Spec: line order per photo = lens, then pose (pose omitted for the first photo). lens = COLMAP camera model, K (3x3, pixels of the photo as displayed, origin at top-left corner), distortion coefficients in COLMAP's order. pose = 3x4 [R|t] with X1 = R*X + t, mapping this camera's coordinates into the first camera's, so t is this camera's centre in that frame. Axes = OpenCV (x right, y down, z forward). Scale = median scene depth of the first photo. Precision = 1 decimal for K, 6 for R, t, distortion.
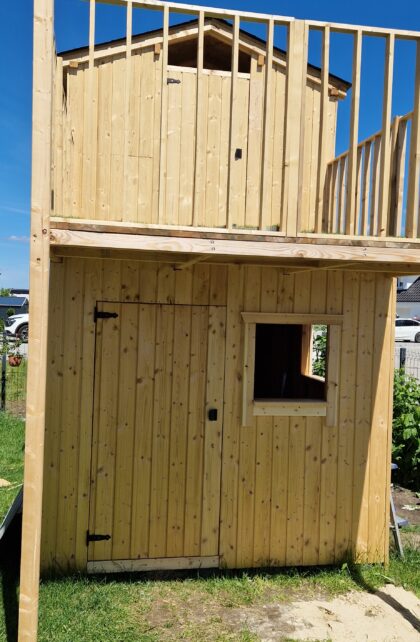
lens RADIAL K [[574.7, 0, 210.0], [0, 574.7, 321.0], [0, 0, 1]] dist [0.076536, 0.002651]
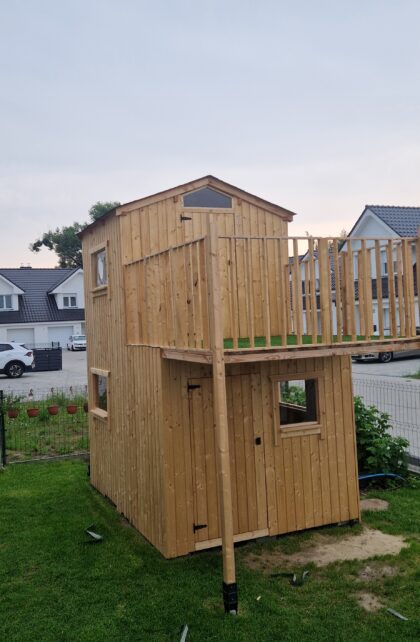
lens RADIAL K [[574.7, 0, 210.0], [0, 574.7, 321.0], [0, 0, 1]] dist [0.076536, 0.002651]
pose [[0.967965, -0.072434, 0.240409, -0.494088], [0.077338, 0.996944, -0.011015, -0.166796], [-0.238876, 0.029255, 0.970609, -0.551736]]
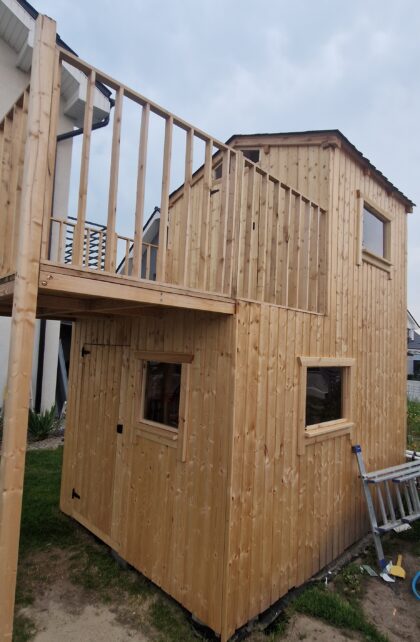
lens RADIAL K [[364.9, 0, 210.0], [0, 364.9, 321.0], [0, 0, 1]] dist [-0.004691, -0.000437]
pose [[0.578831, -0.069836, -0.812451, 0.819884], [-0.033431, 0.993456, -0.109212, 0.002928], [0.814762, 0.090376, 0.572709, 0.673983]]
